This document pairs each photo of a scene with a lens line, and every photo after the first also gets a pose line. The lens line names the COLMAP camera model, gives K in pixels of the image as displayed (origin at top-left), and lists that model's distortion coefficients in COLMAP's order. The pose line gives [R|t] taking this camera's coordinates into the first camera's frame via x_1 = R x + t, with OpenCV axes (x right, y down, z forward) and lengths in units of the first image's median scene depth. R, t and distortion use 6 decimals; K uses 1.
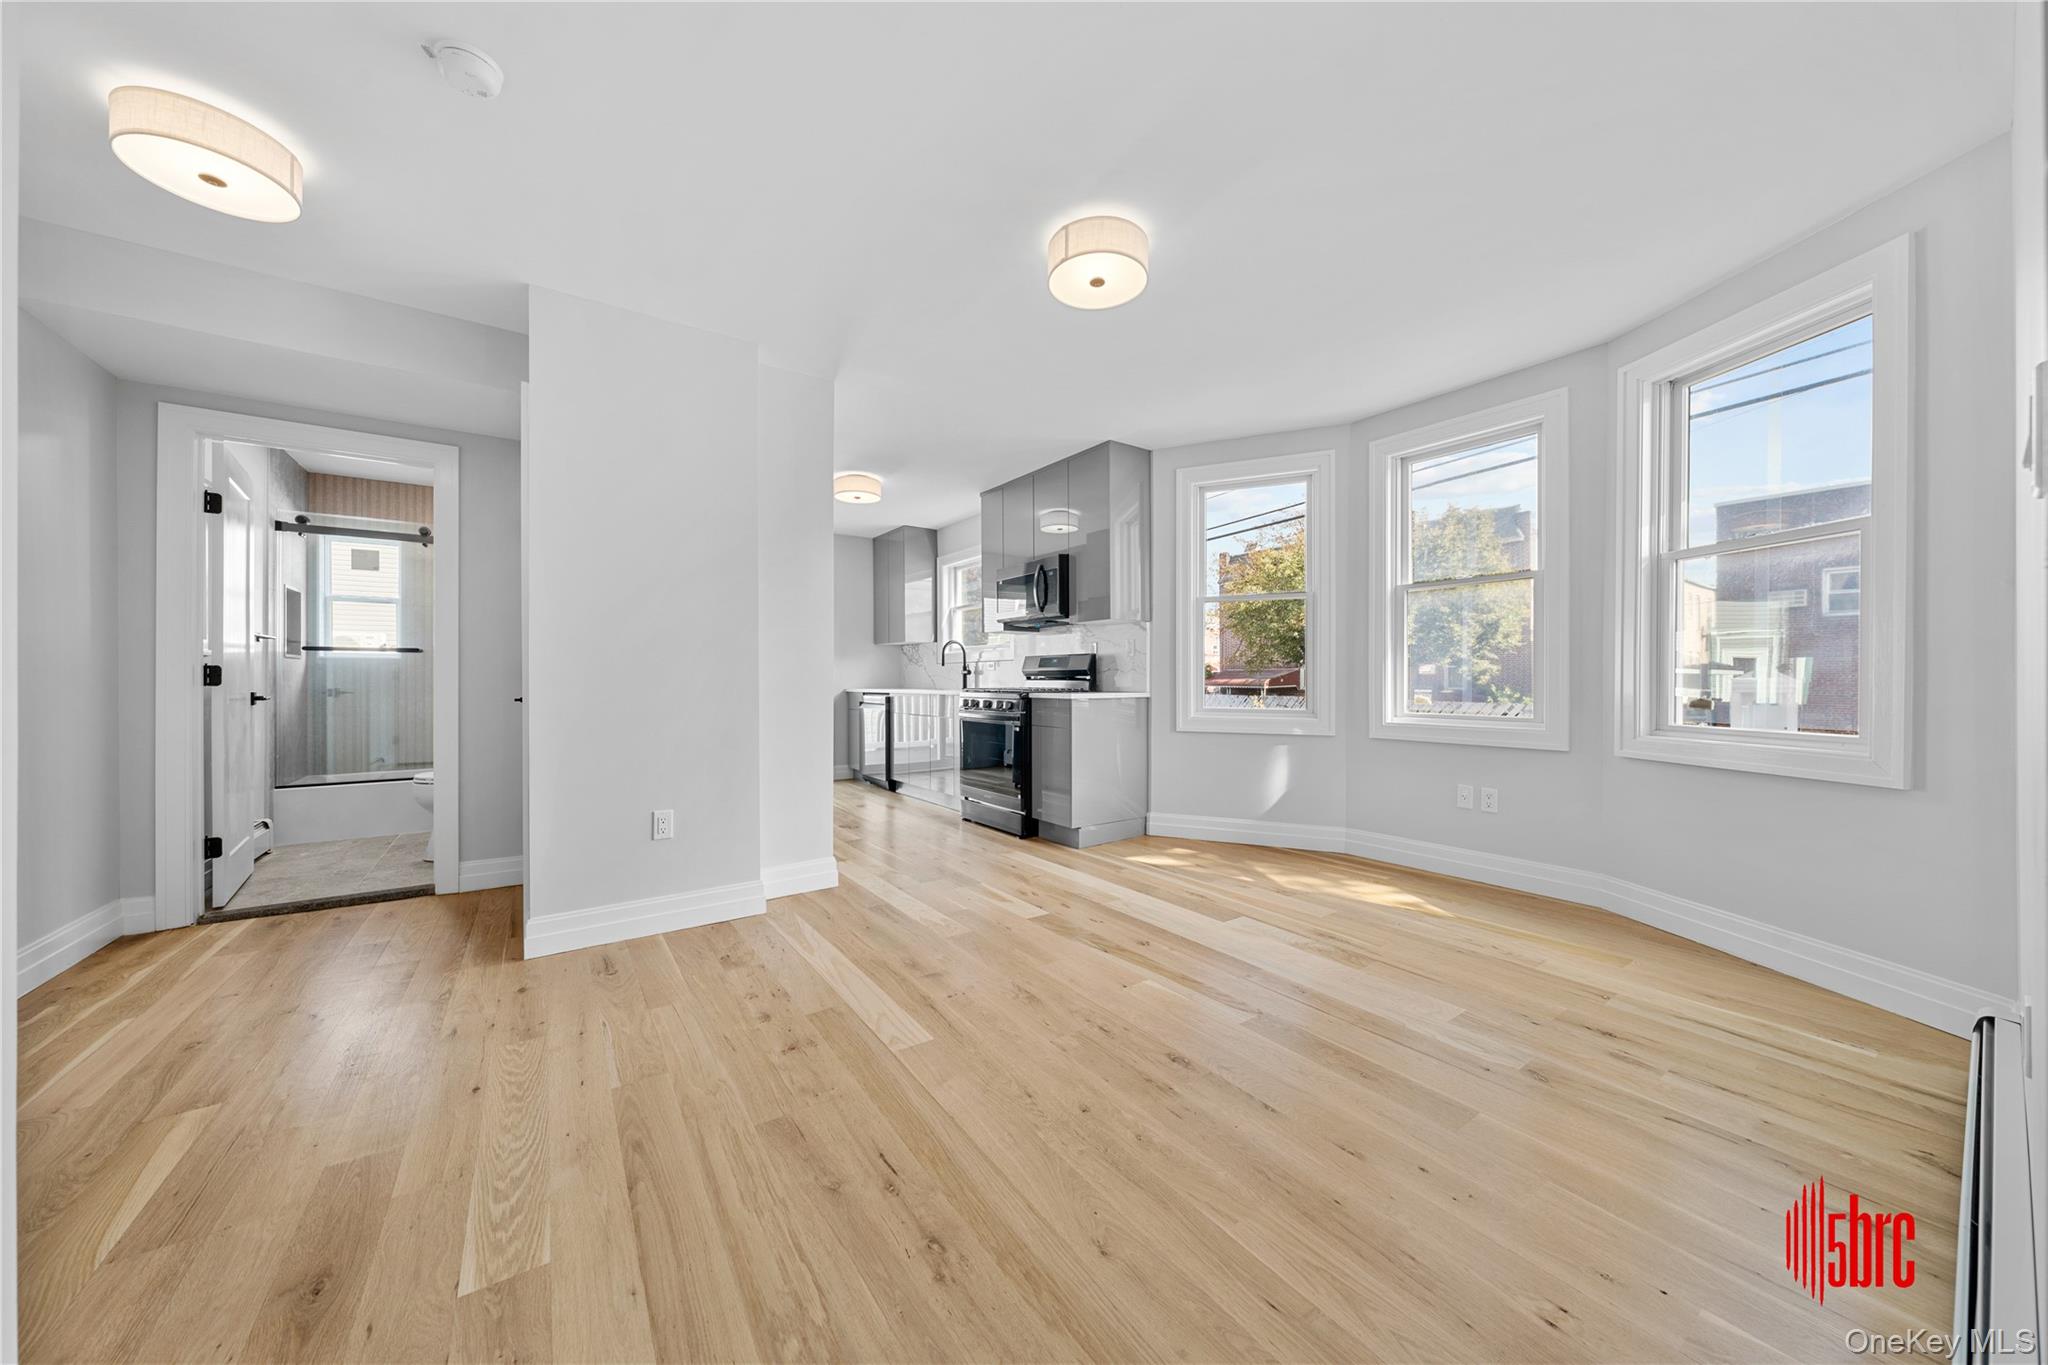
lens RADIAL K [[703.0, 0, 1012.8], [0, 703.0, 684.4], [0, 0, 1]] dist [-0.000857, 0.000014]
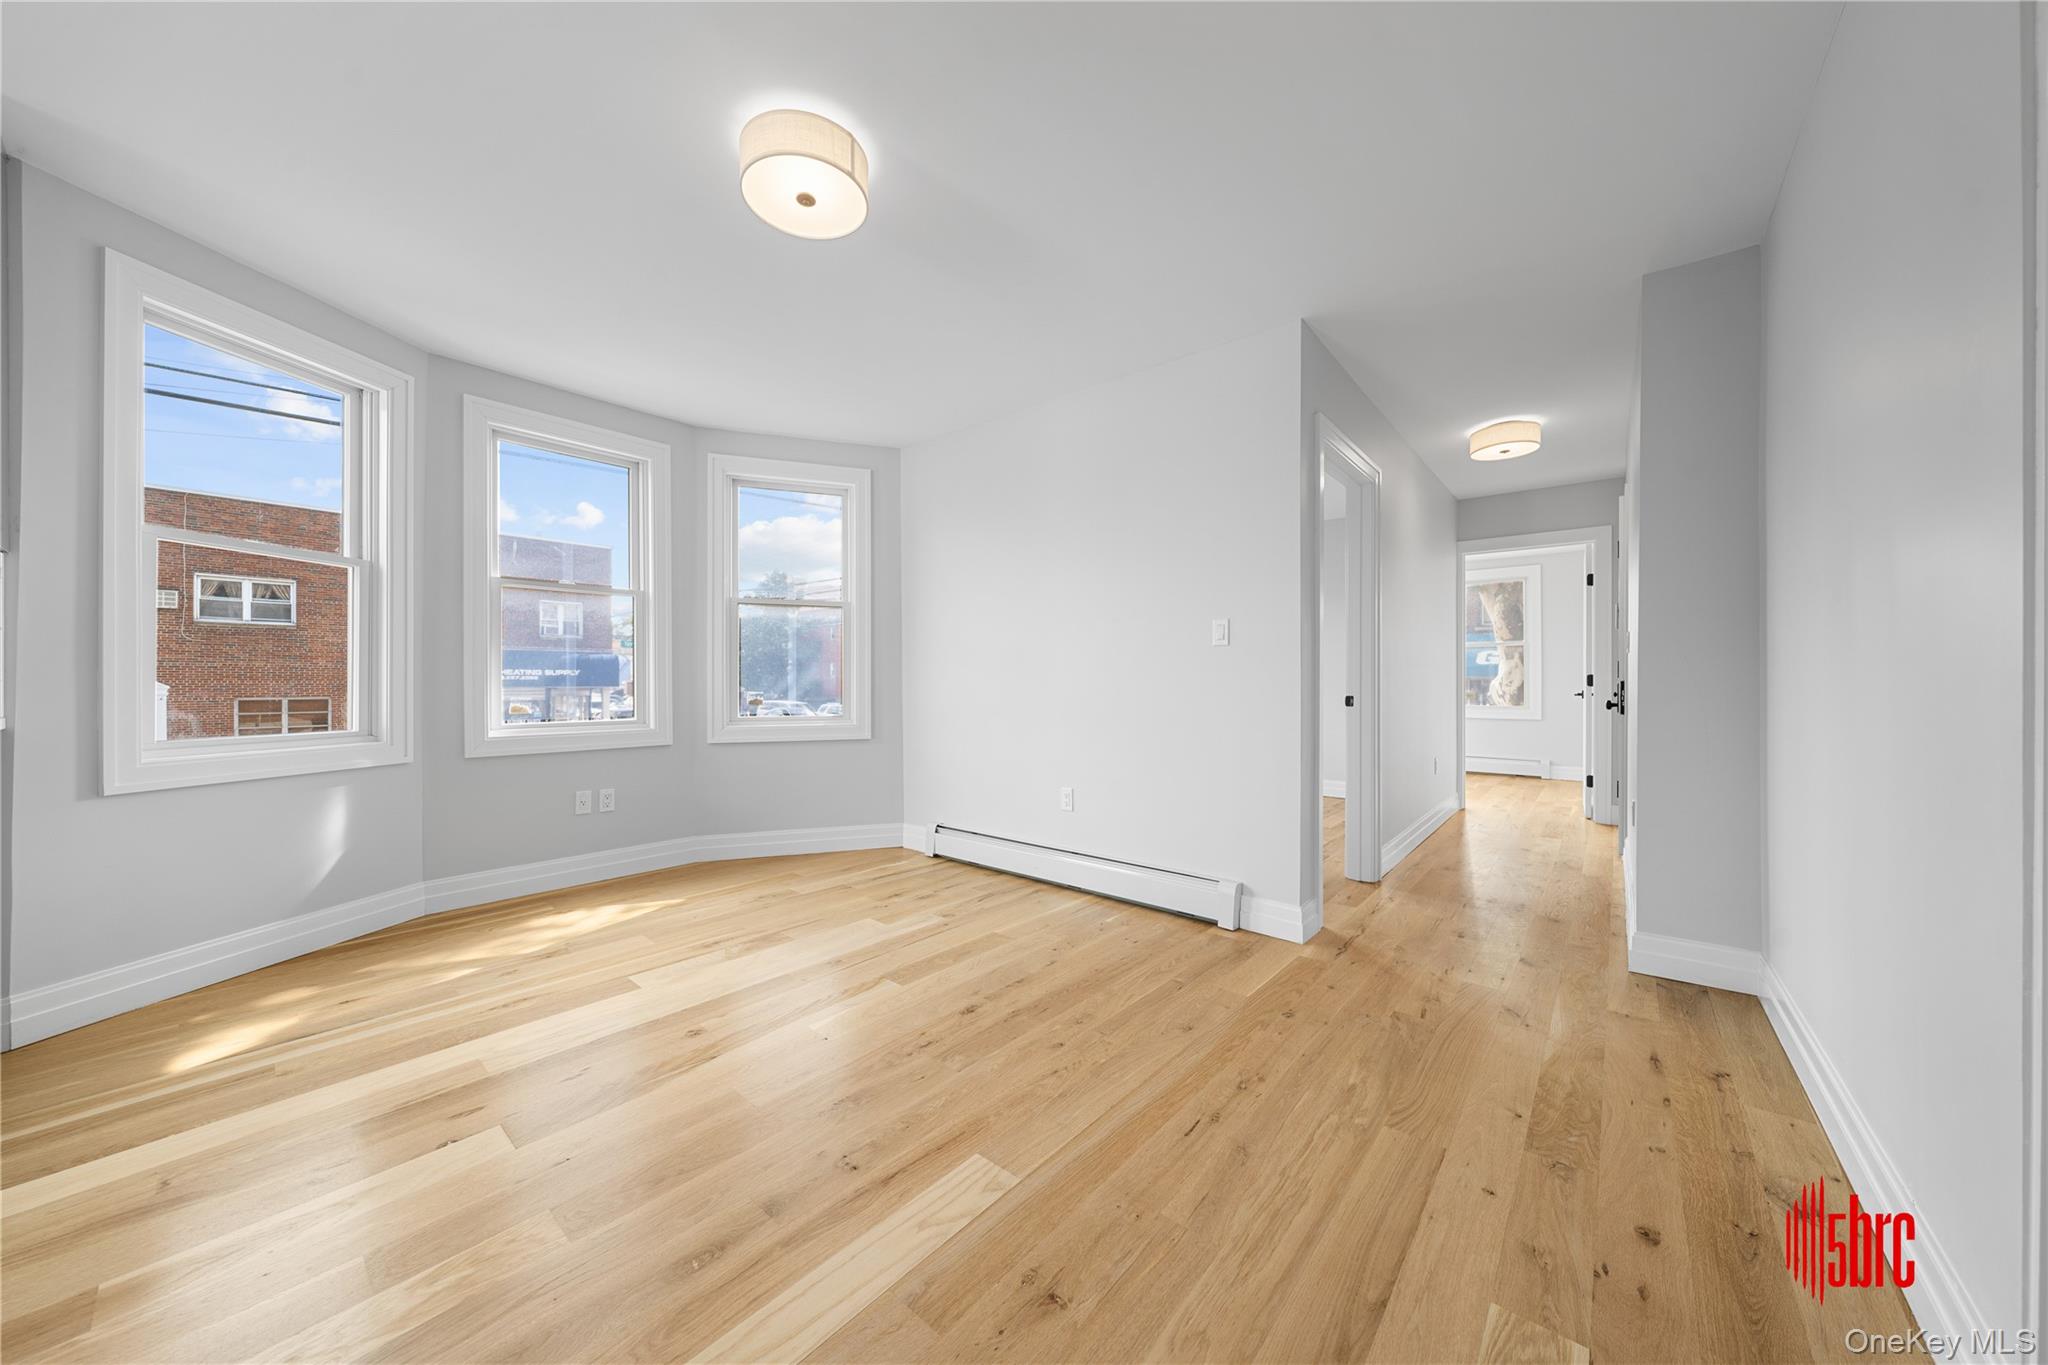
lens RADIAL K [[703.0, 0, 1026.3], [0, 703.0, 681.5], [0, 0, 1]] dist [-0.000857, 0.000014]
pose [[-0.273792, 0.003871, 0.961781, -0.802722], [0.007041, 0.999973, -0.002020, -0.012184], [-0.961763, 0.006218, -0.273812, 1.063299]]
